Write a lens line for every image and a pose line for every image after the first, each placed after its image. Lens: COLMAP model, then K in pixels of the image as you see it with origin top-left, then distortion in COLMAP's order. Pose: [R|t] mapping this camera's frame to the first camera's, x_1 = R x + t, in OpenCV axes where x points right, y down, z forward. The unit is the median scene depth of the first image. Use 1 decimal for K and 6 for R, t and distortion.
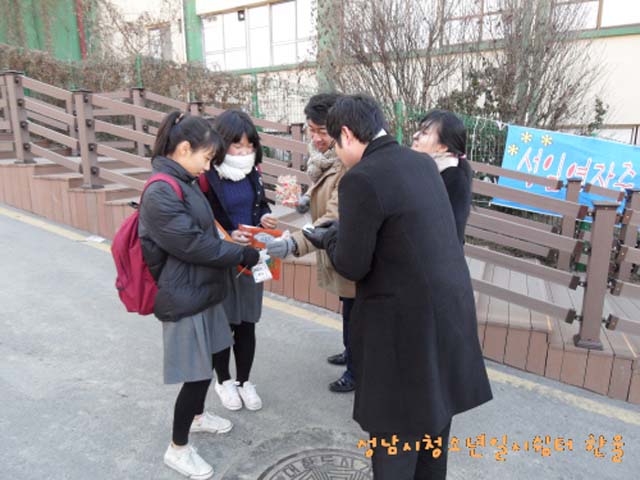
lens RADIAL K [[446.2, 0, 321.5], [0, 446.2, 239.9], [0, 0, 1]] dist [-0.010713, -0.007917]
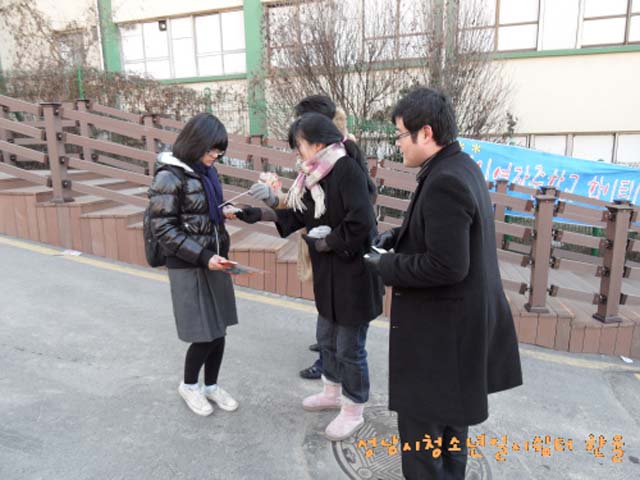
lens RADIAL K [[446.2, 0, 317.9], [0, 446.2, 240.8], [0, 0, 1]] dist [-0.010713, -0.007917]
pose [[0.977772, -0.053171, 0.202818, -0.164634], [0.056394, 0.998357, -0.010143, 0.011403], [-0.201945, 0.021355, 0.979164, -0.074277]]
